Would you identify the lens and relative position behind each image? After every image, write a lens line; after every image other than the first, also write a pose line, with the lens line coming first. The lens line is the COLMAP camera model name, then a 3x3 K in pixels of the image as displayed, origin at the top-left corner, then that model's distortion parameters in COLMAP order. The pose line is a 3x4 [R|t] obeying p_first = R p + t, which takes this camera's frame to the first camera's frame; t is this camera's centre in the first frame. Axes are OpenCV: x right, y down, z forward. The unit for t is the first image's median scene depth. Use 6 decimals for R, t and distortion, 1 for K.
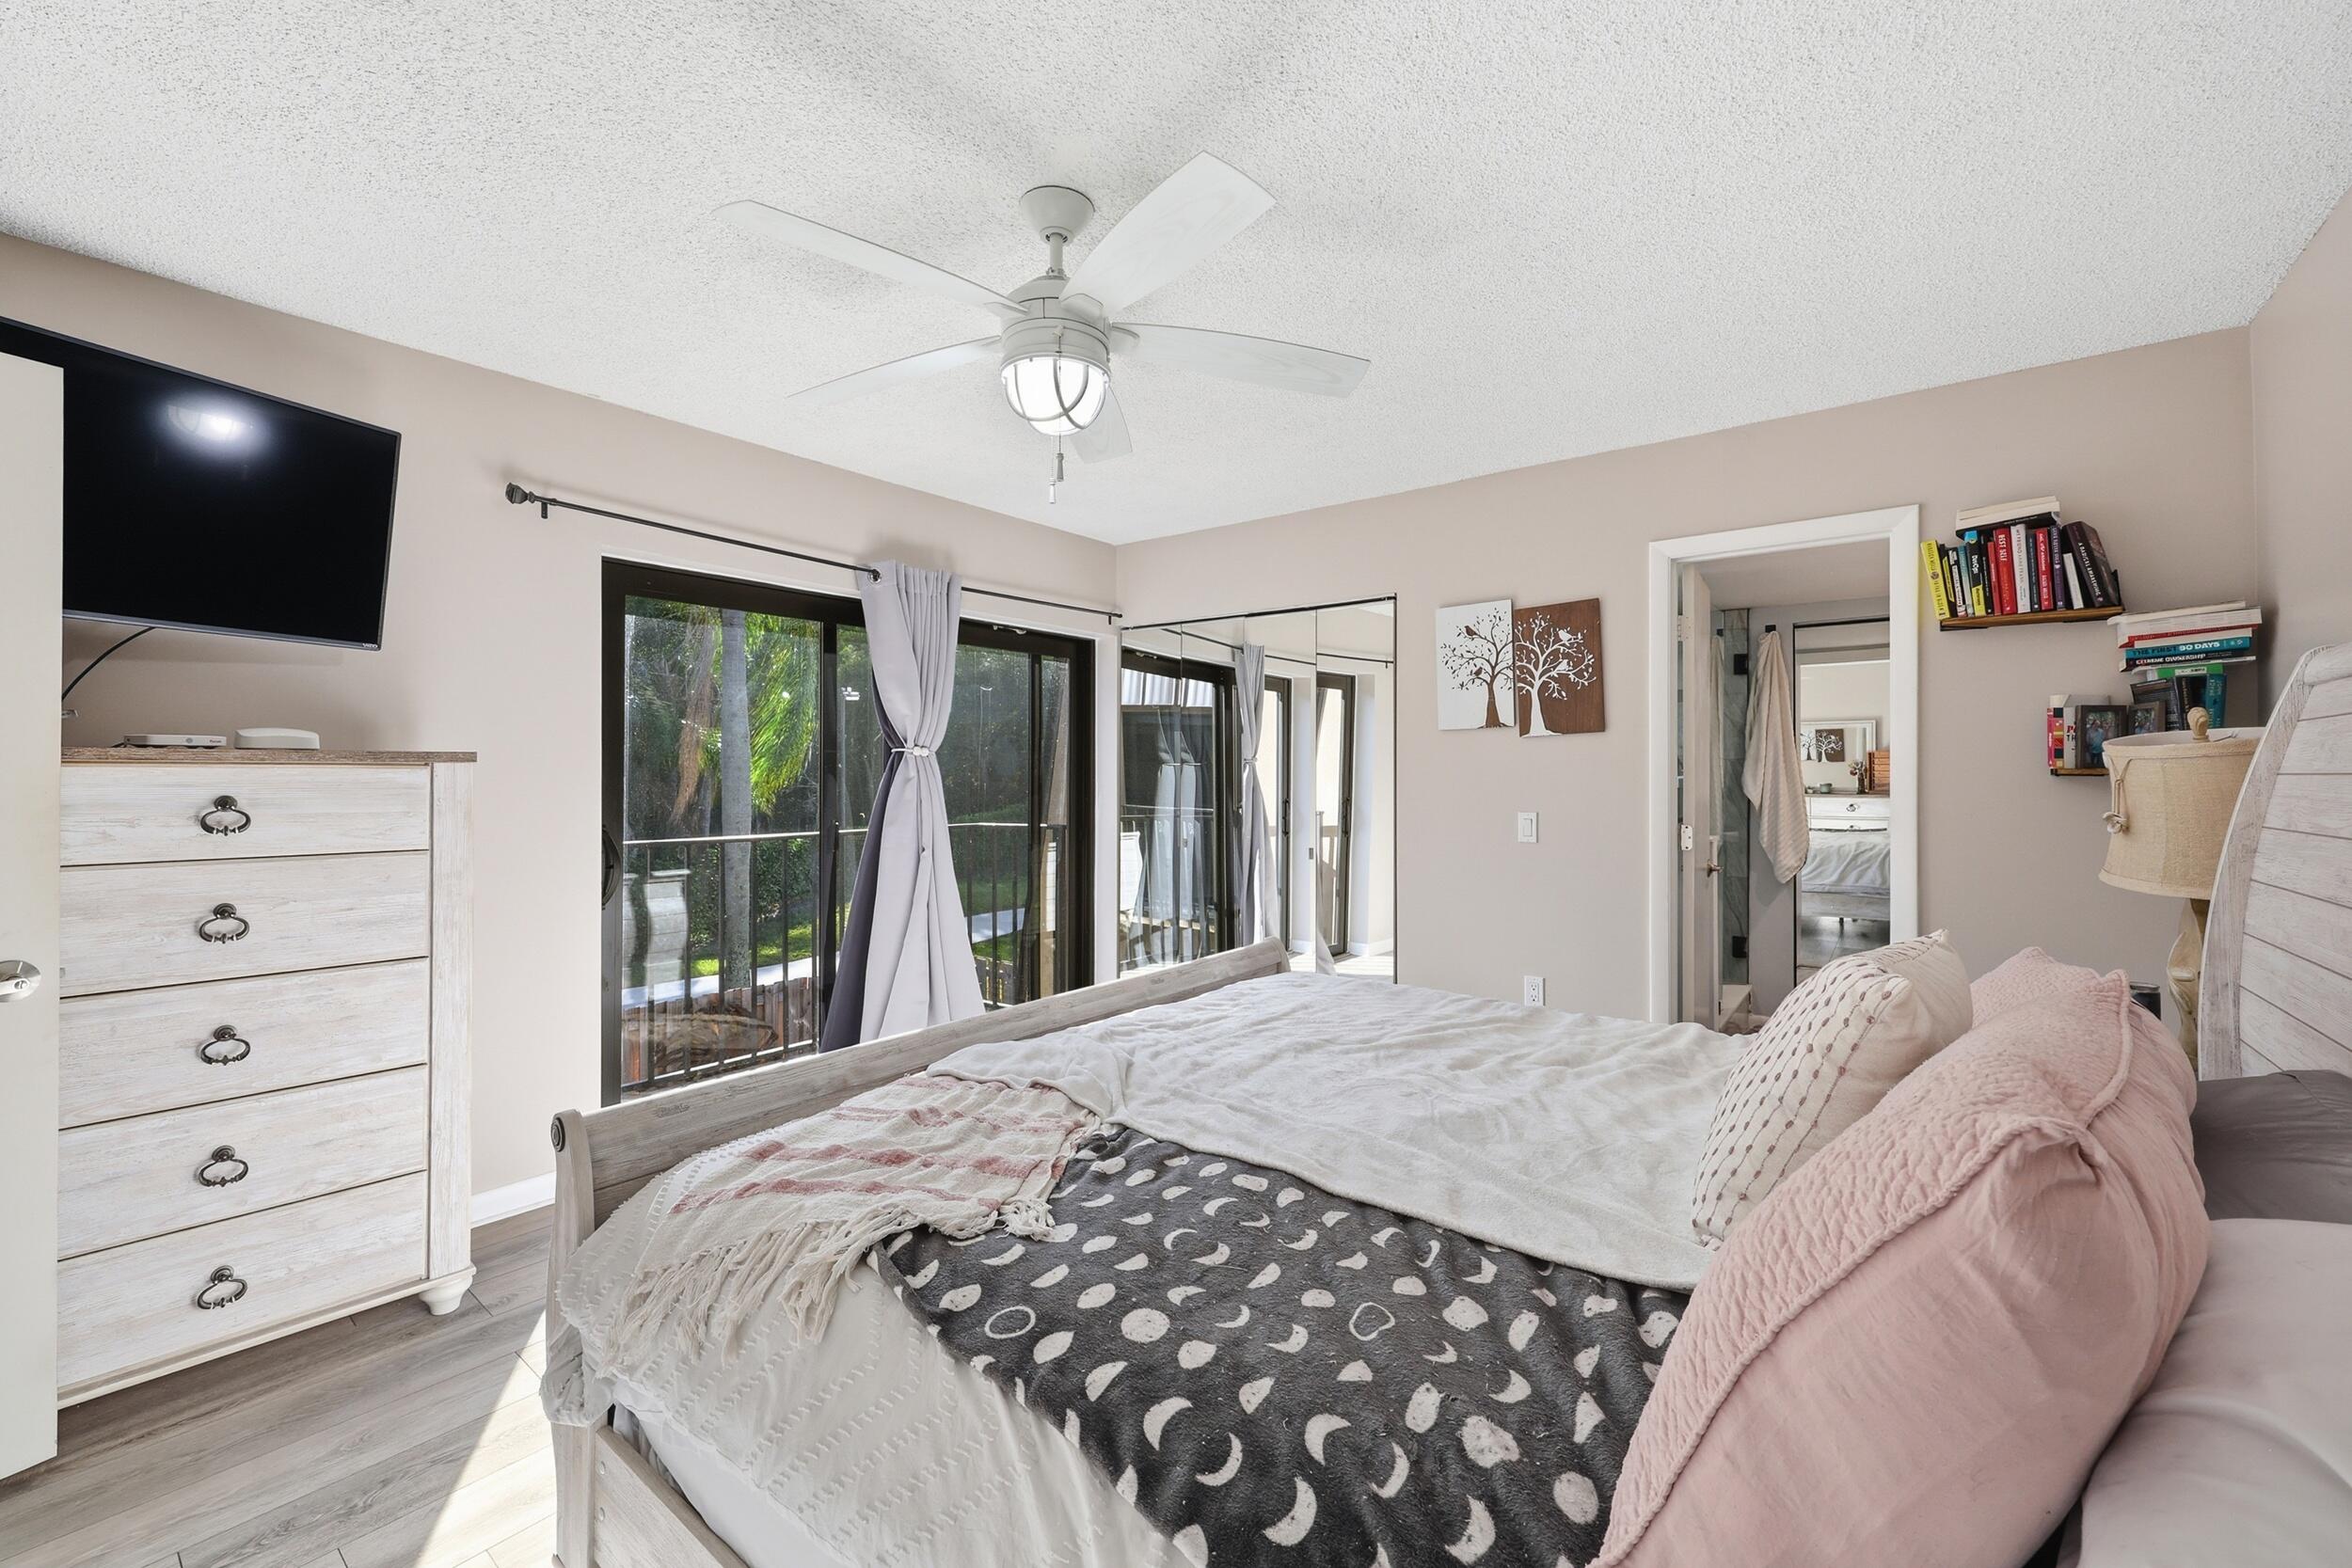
lens RADIAL K [[962.8, 0, 1176.0], [0, 962.8, 784.0], [0, 0, 1]] dist [-0.001298, -0.000101]
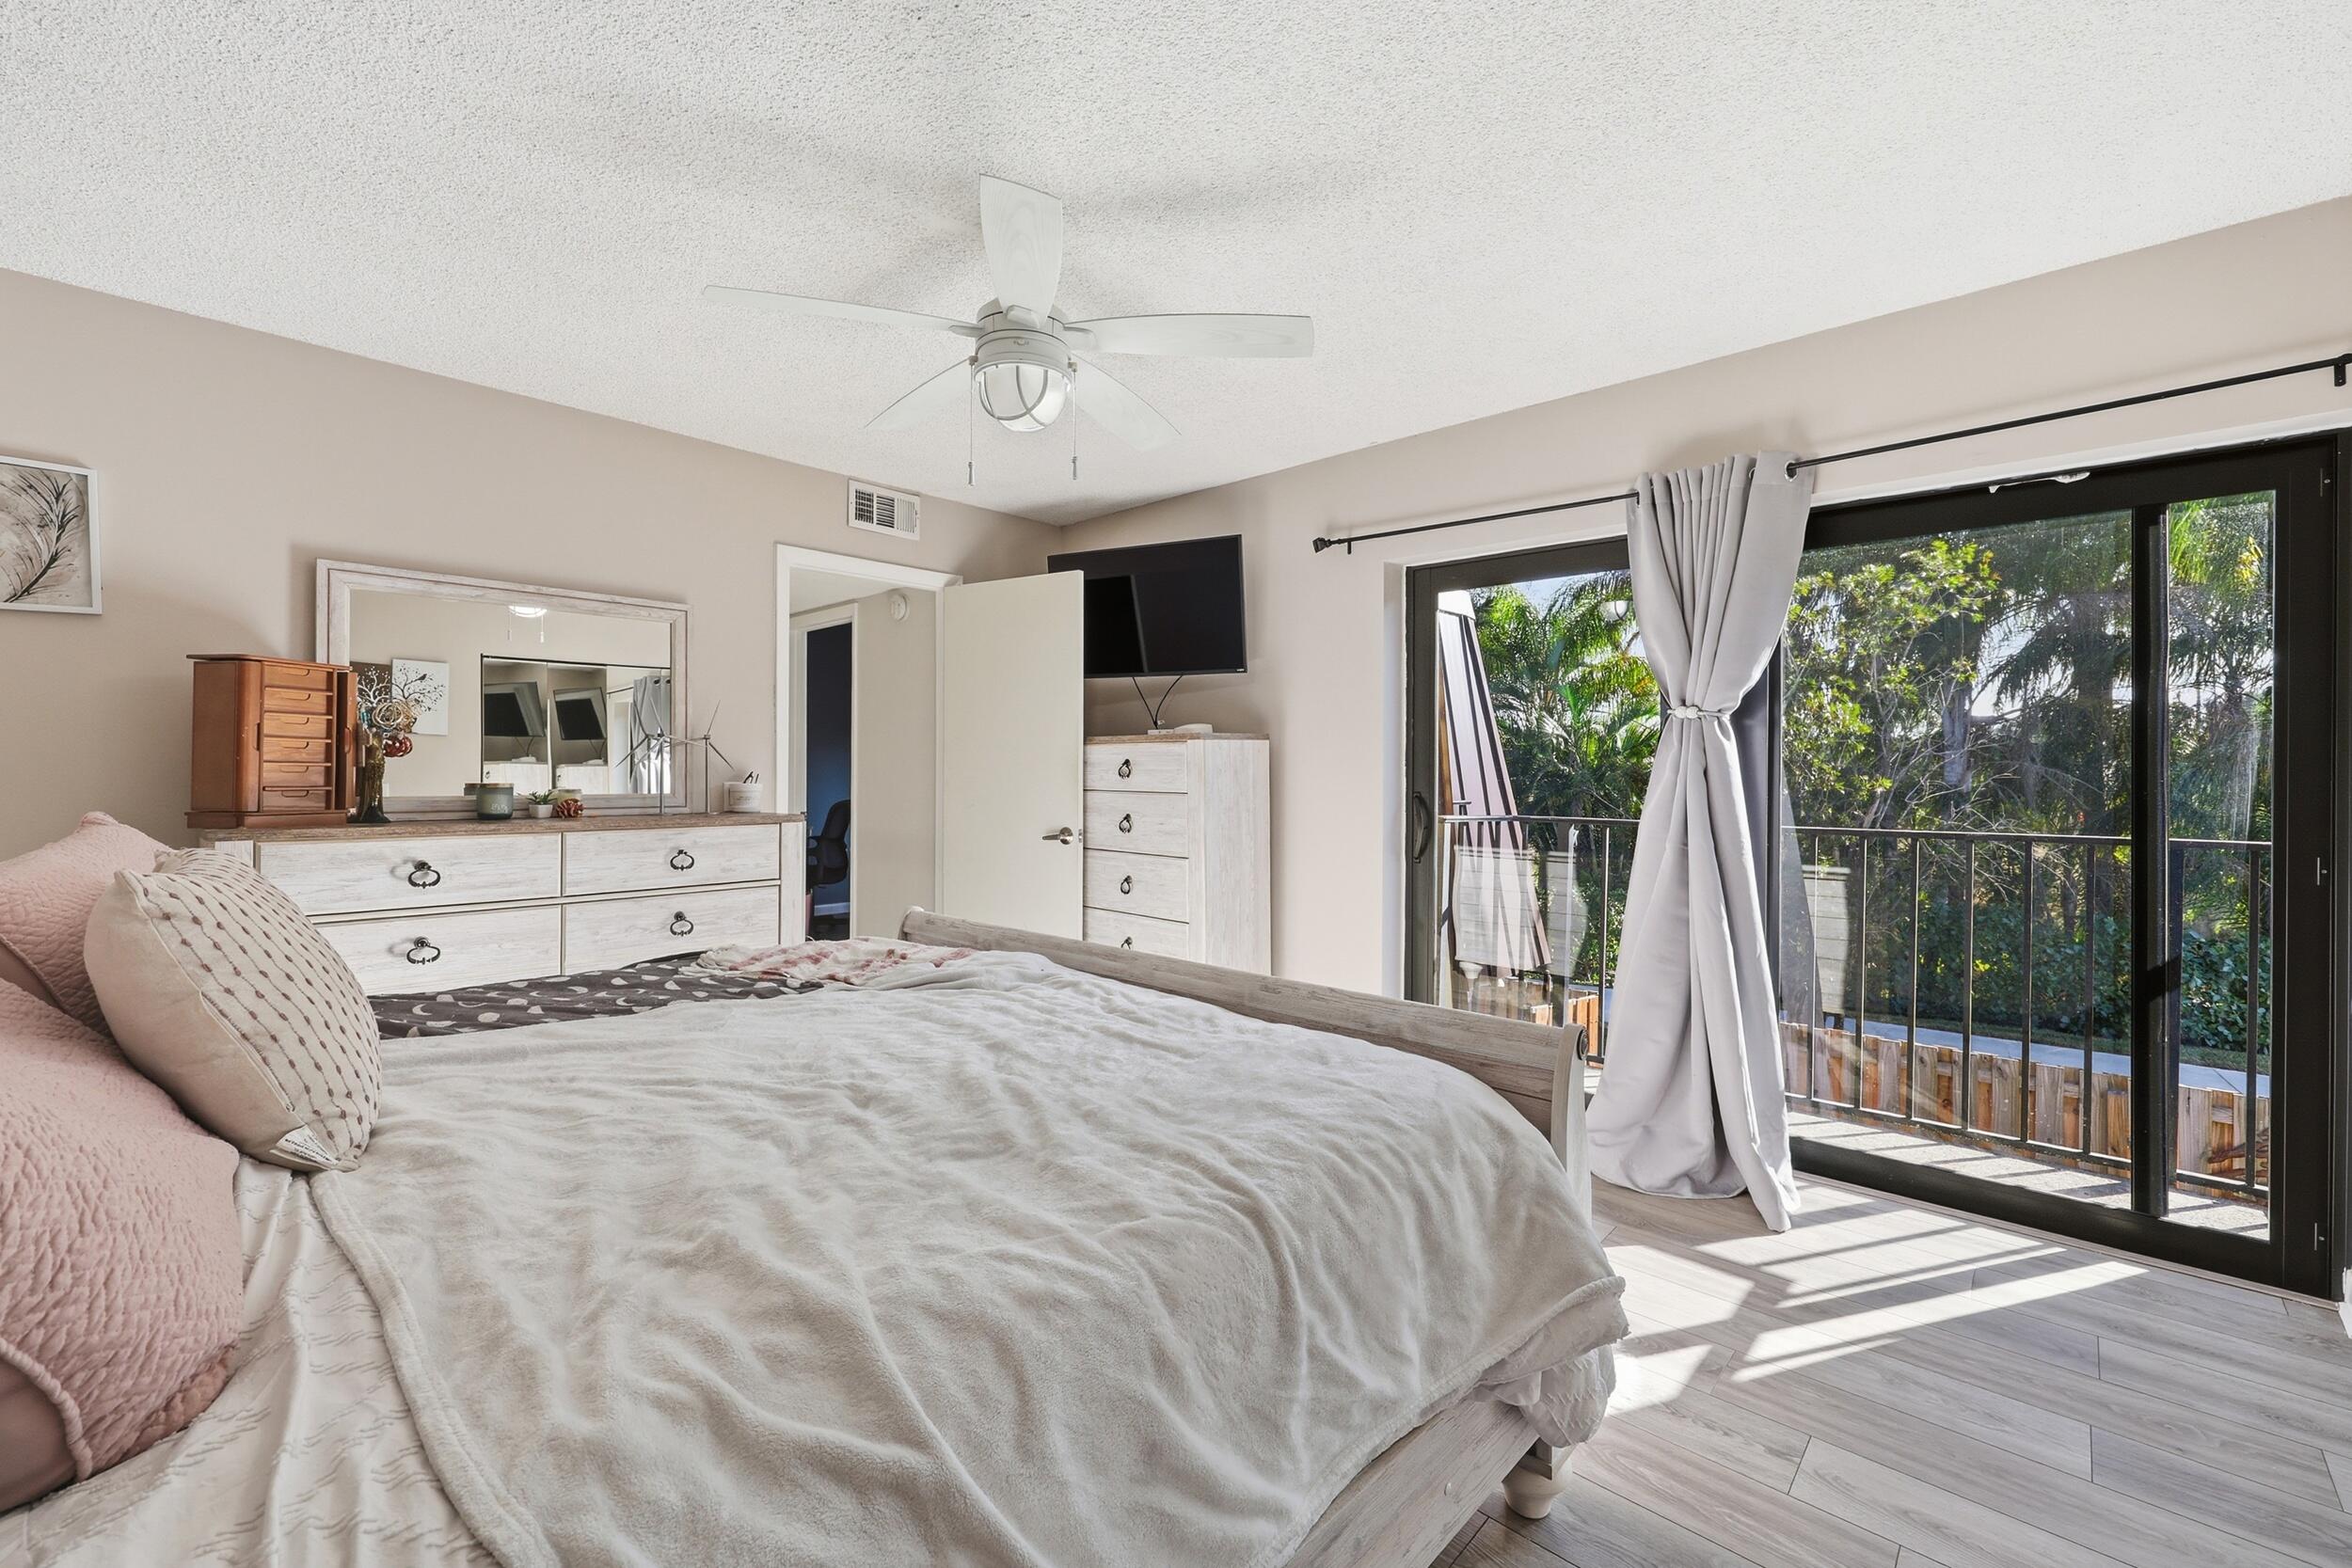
lens RADIAL K [[953.5, 0, 1174.7], [0, 953.5, 780.2], [0, 0, 1]] dist [-0.000298, 0.000088]
pose [[-0.071543, 0.004923, -0.997425, 0.582279], [-0.014014, 0.999884, 0.005940, 0.025042], [0.997339, 0.014403, -0.071466, 0.743273]]
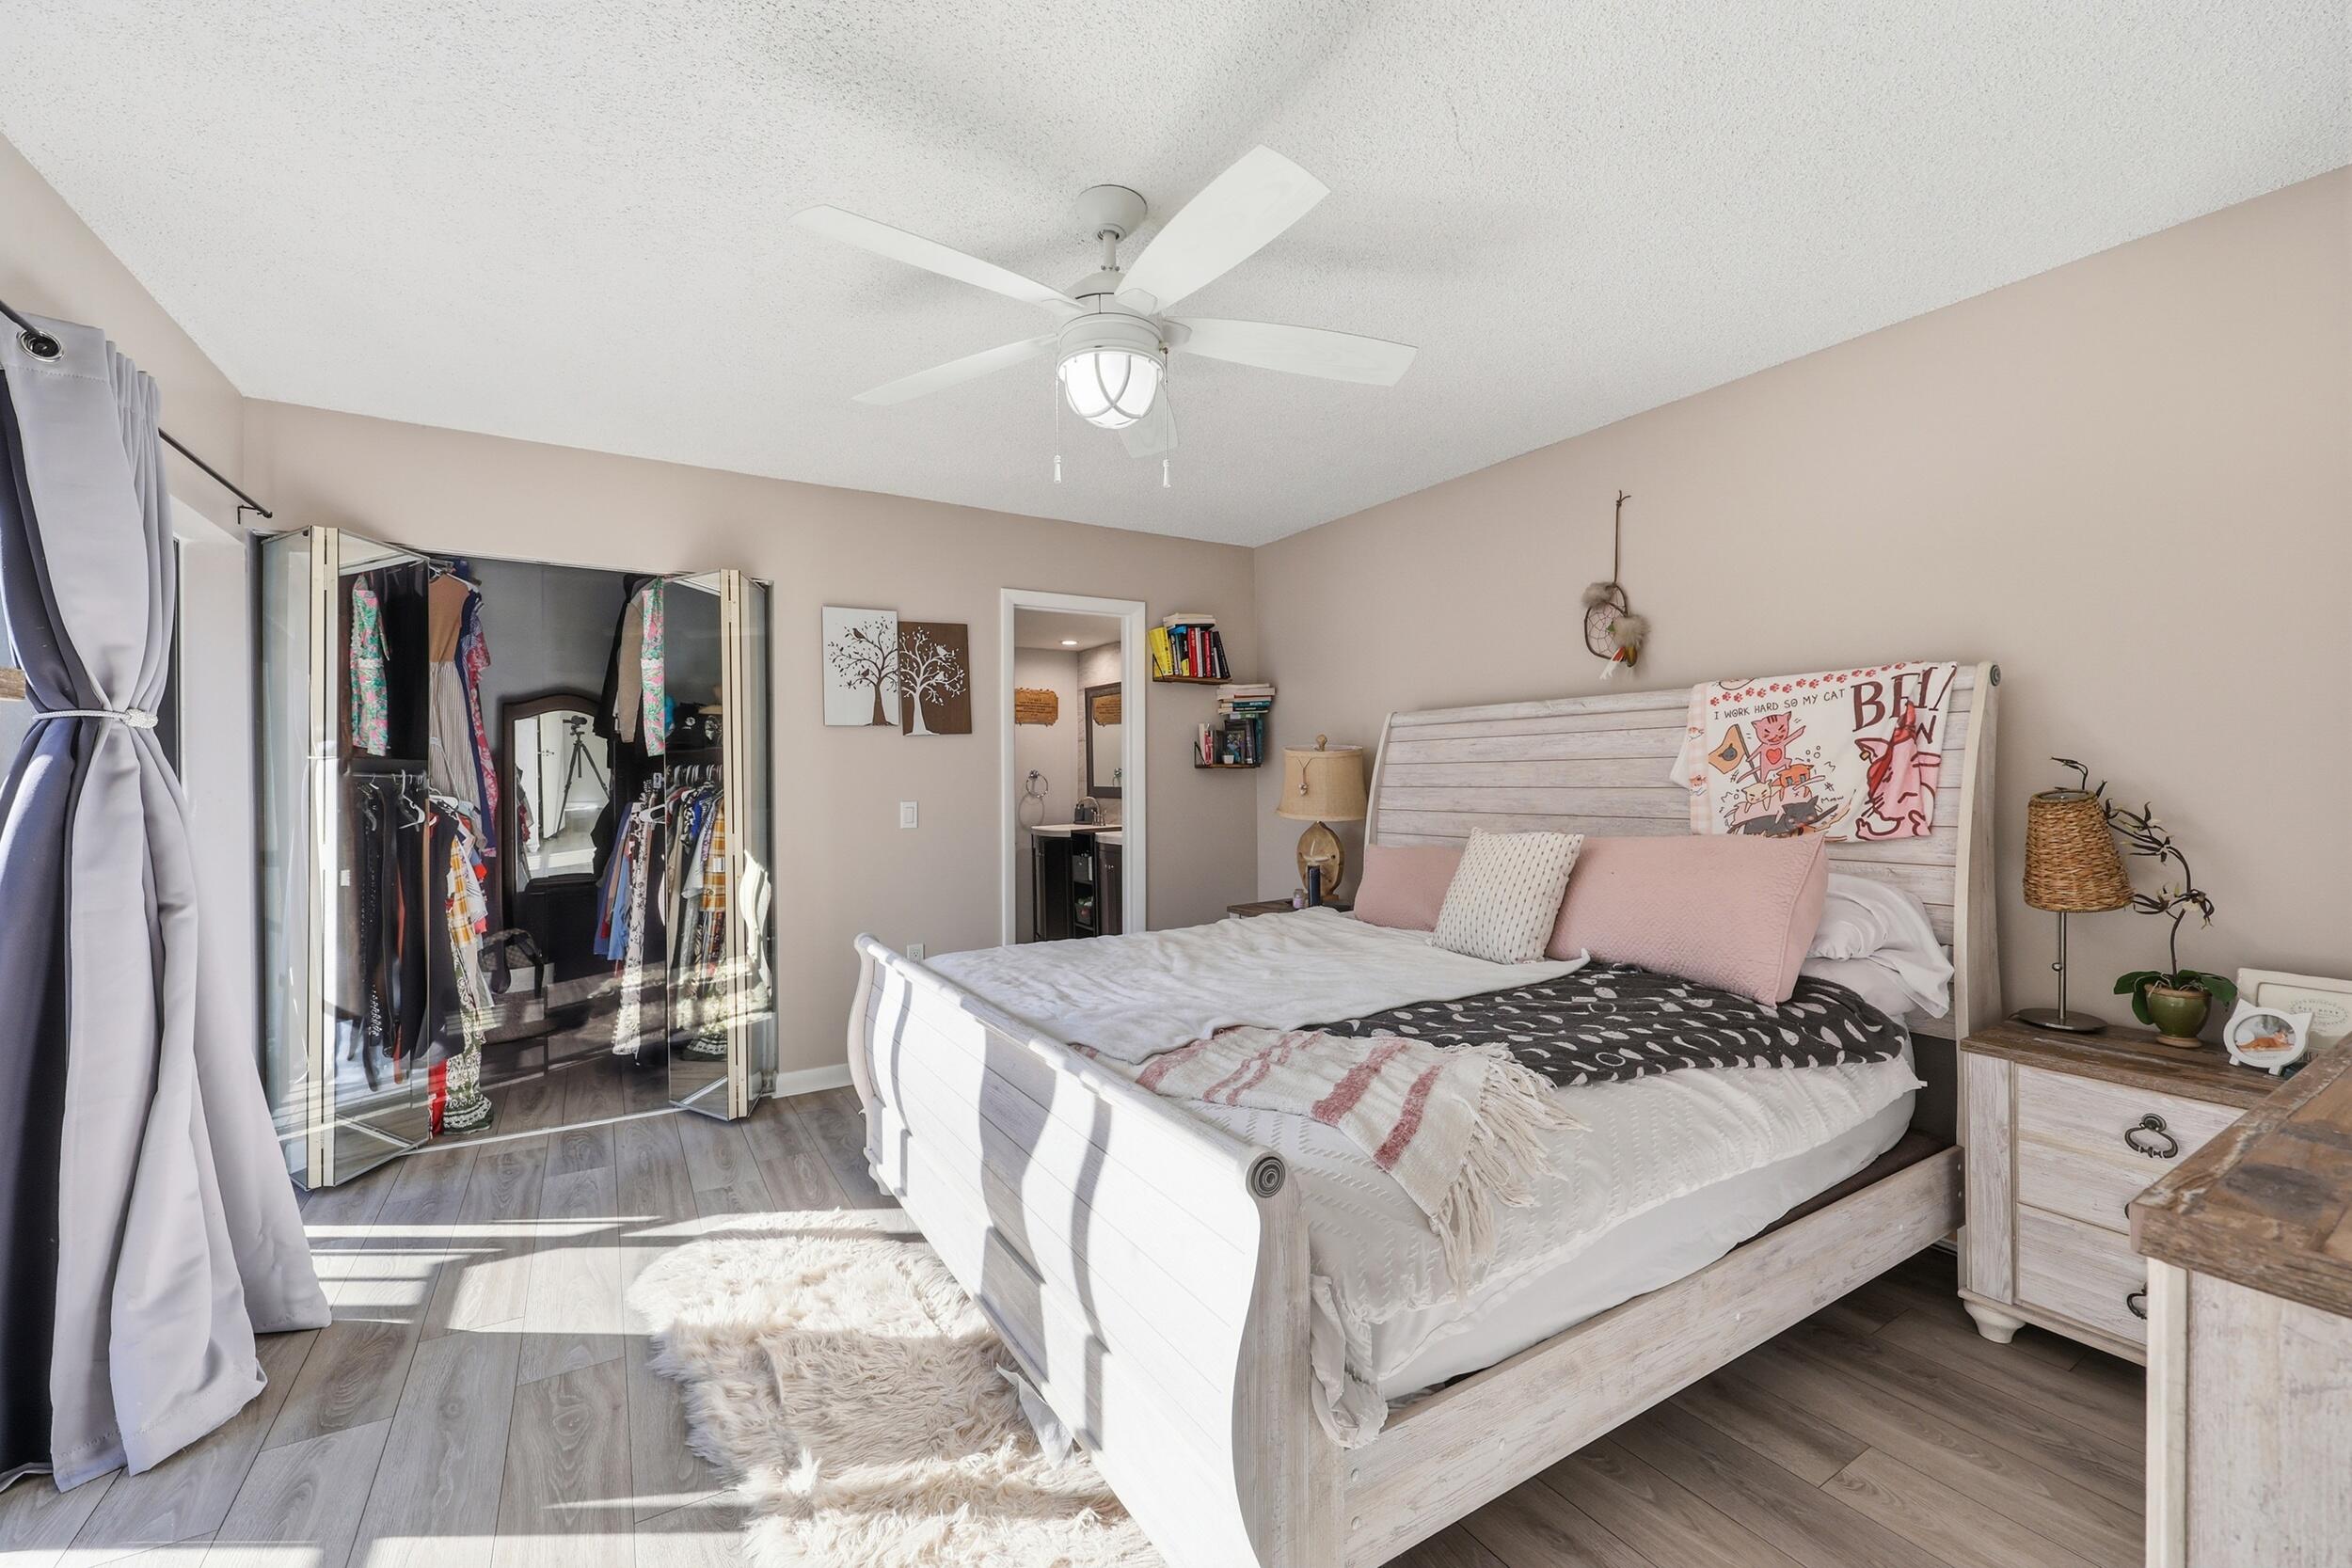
lens RADIAL K [[962.0, 0, 1175.9], [0, 962.0, 772.5], [0, 0, 1]] dist [0.001182, -0.000125]
pose [[0.338130, 0.001090, 0.941099, -0.615884], [0.017663, 0.999816, -0.007504, 0.009134], [-0.940934, 0.019160, 0.338048, 0.334244]]
